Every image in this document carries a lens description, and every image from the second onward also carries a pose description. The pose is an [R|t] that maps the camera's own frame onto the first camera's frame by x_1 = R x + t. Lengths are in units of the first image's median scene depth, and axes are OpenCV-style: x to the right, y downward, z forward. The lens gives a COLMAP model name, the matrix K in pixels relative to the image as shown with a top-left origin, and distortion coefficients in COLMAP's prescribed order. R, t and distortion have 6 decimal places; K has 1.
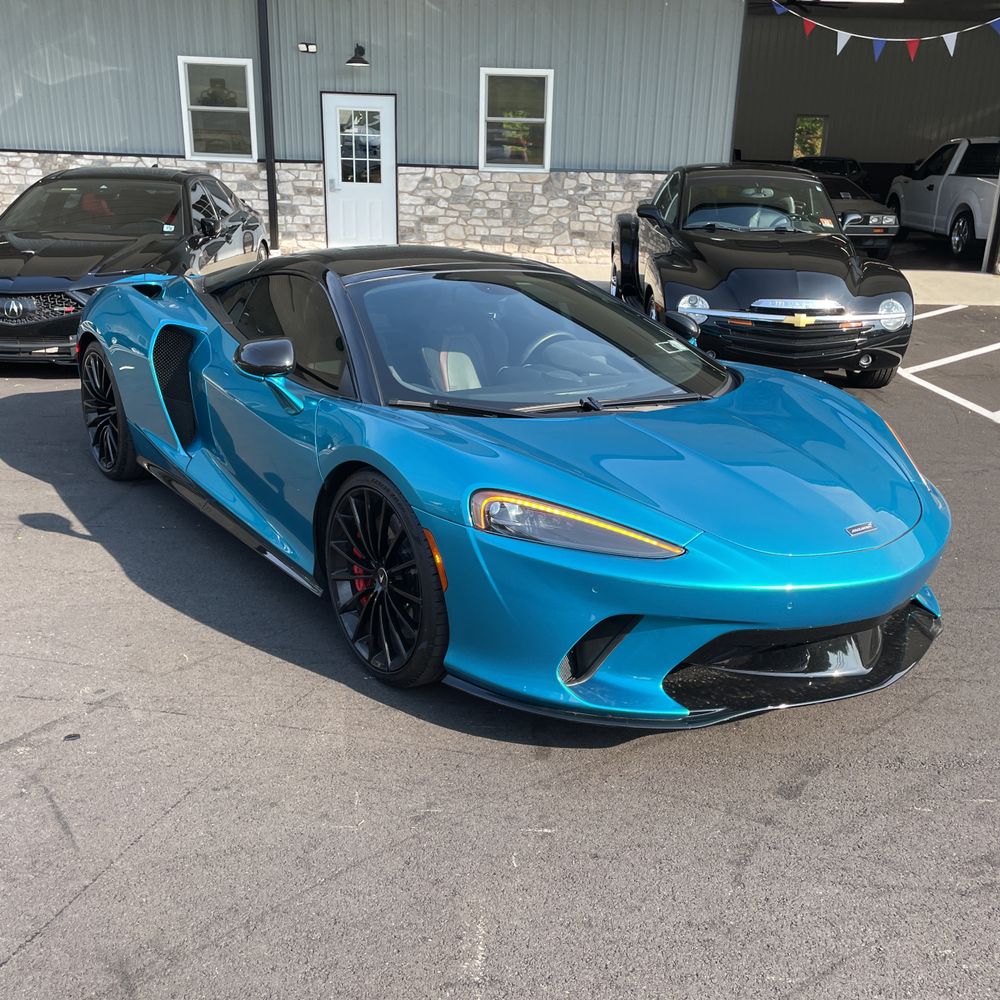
lens RADIAL K [[1014.8, 0, 500.0], [0, 1014.8, 500.0], [0, 0, 1]] dist [0.105535, -0.157362]
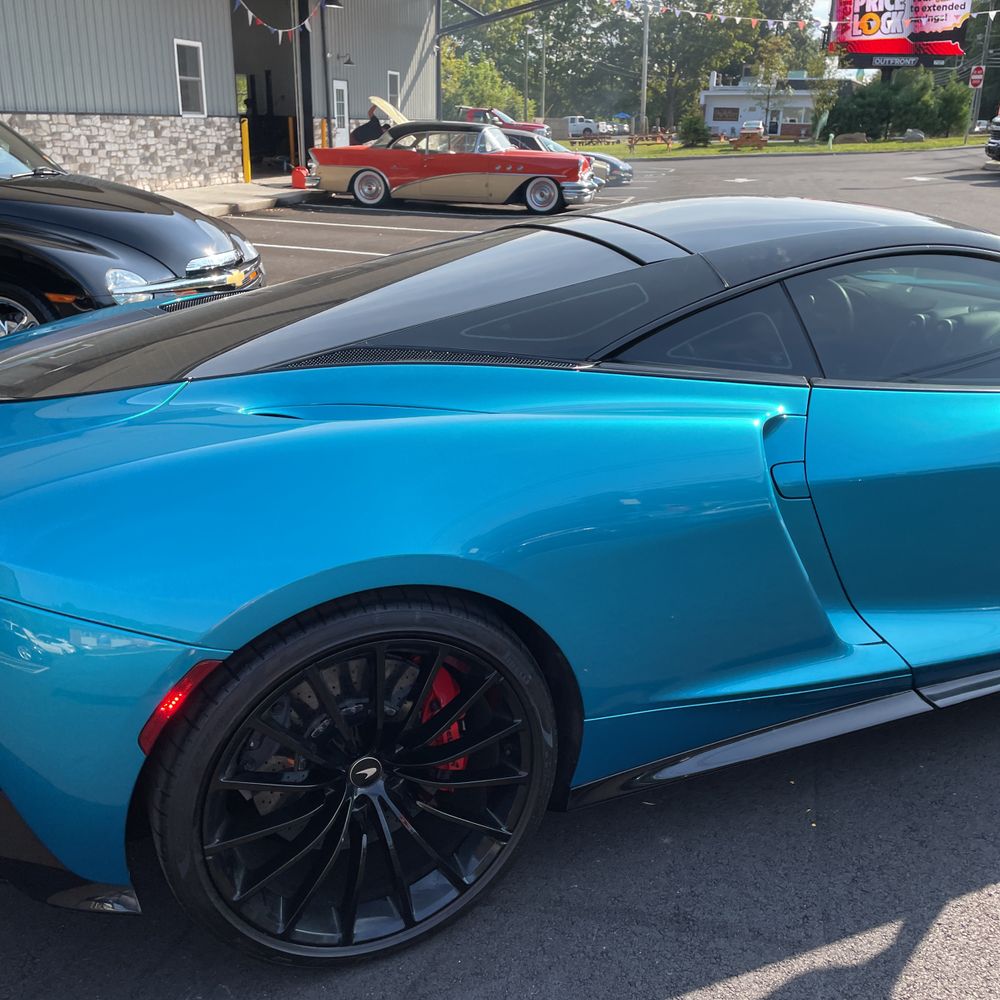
lens RADIAL K [[1009.5, 0, 490.4], [0, 1009.5, 500.9], [0, 0, 1]] dist [0.093875, -0.130958]
pose [[0.213924, -0.362746, 0.907002, -0.249122], [0.306860, 0.906449, 0.290150, -0.099729], [-0.927401, 0.216252, 0.305224, 0.322843]]
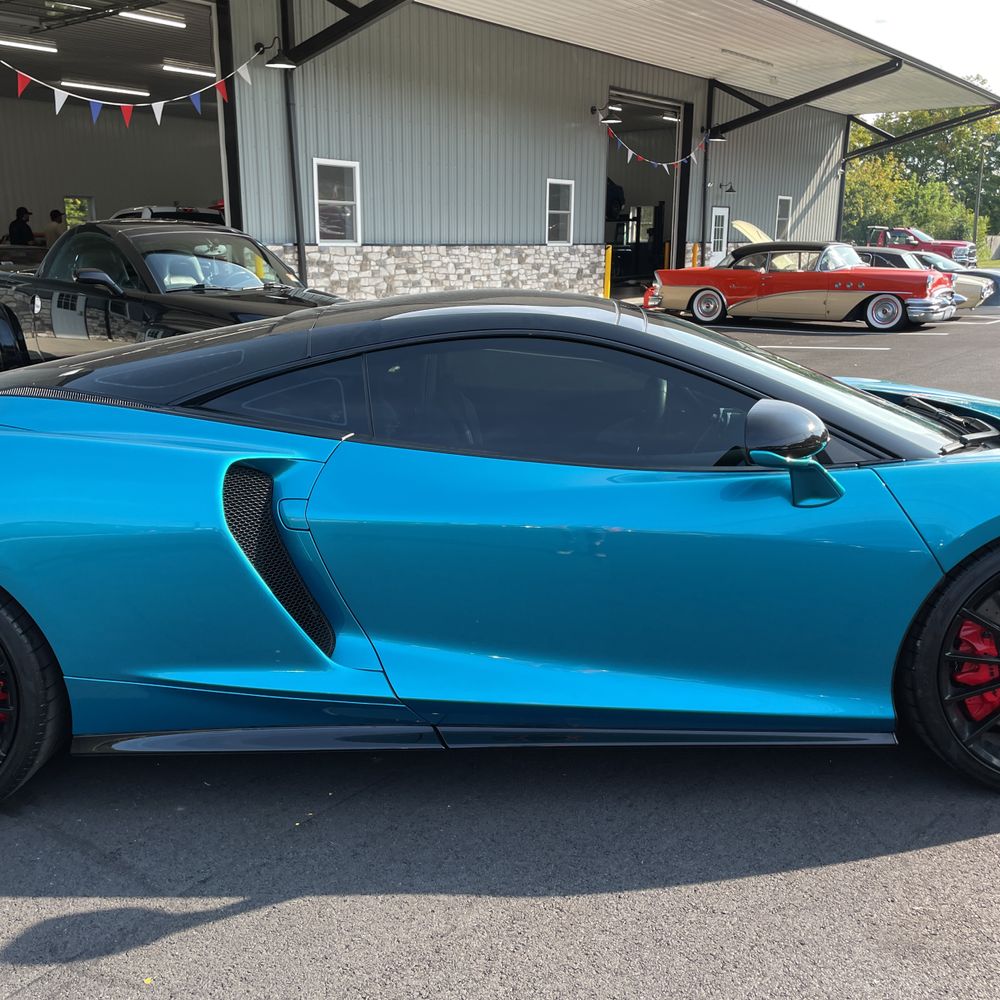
lens RADIAL K [[1009.5, 0, 490.4], [0, 1009.5, 500.9], [0, 0, 1]] dist [0.093875, -0.130958]
pose [[0.599674, -0.223387, 0.768433, -0.216810], [0.278539, 0.958469, 0.061263, -0.047917], [-0.750204, 0.177301, 0.636991, 0.183976]]
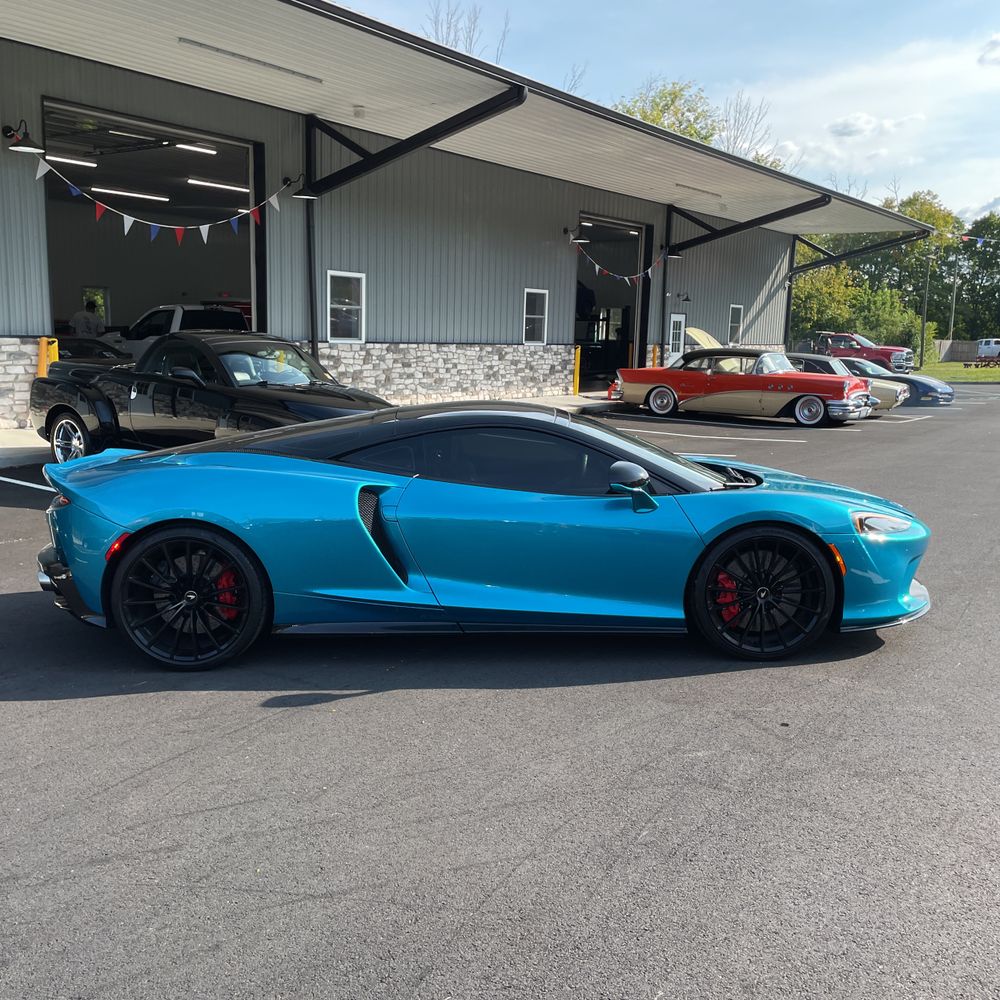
lens RADIAL K [[1014.8, 0, 500.0], [0, 1014.8, 500.0], [0, 0, 1]] dist [0.105535, -0.157362]
pose [[0.576568, -0.146123, 0.803877, -0.367617], [0.258399, 0.965989, -0.009742, -0.035224], [-0.775113, 0.213338, 0.594716, 0.078781]]
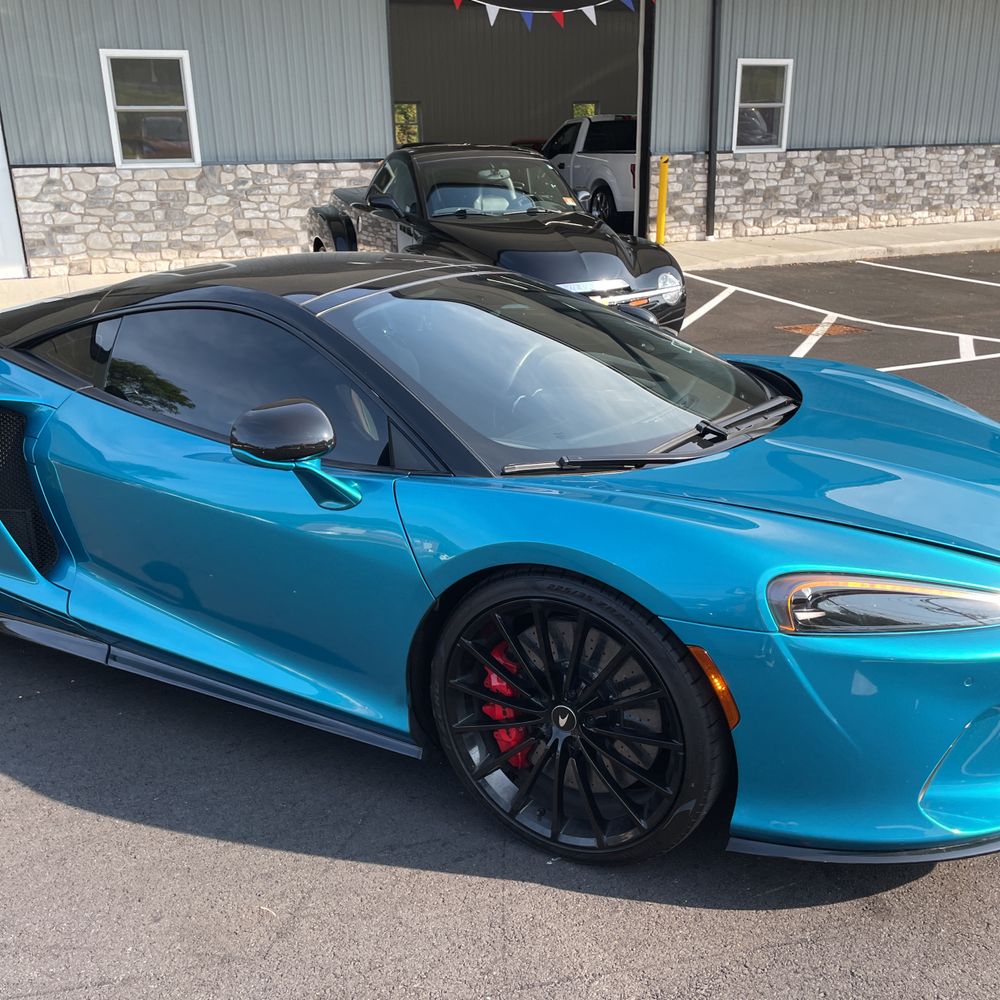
lens RADIAL K [[1020.2, 0, 509.8], [0, 1020.2, 494.4], [0, 0, 1]] dist [0.084810, -0.105447]
pose [[0.912563, -0.172739, 0.370661, -0.088472], [0.172667, 0.984405, 0.033659, -0.024401], [-0.370695, 0.033285, 0.928158, 0.080606]]
